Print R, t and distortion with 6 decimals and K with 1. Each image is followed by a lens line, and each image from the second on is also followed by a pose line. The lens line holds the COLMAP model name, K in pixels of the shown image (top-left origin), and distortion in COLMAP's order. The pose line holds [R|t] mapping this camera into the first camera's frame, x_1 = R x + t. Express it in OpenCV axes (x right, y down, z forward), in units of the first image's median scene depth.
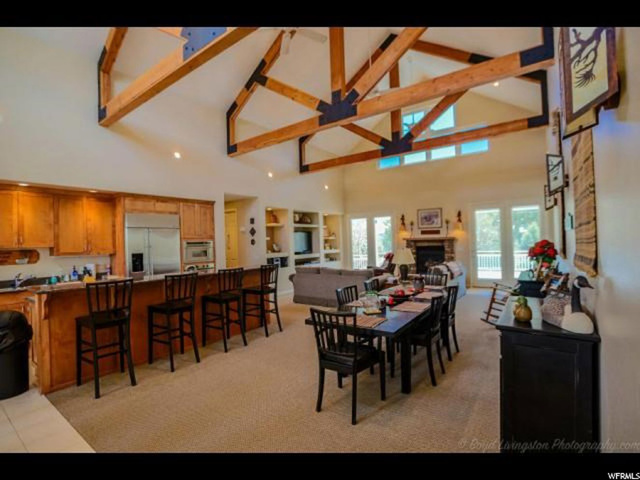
lens RADIAL K [[316.5, 0, 320.0], [0, 316.5, 240.0], [0, 0, 1]] dist [-0.022326, 0.000364]
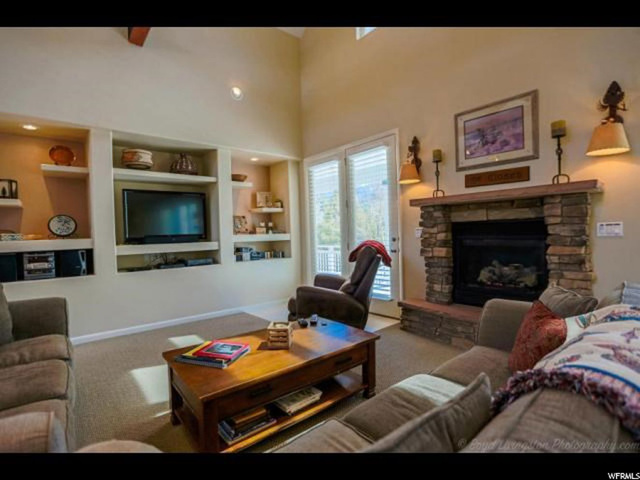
lens RADIAL K [[308.2, 0, 320.0], [0, 308.2, 240.0], [0, 0, 1]] dist [-0.019930, 0.000123]
pose [[0.971308, 0.004179, -0.237788, 0.330864], [0.003936, 0.999426, 0.033645, 0.035843], [0.237793, -0.033616, 0.970734, 0.864498]]
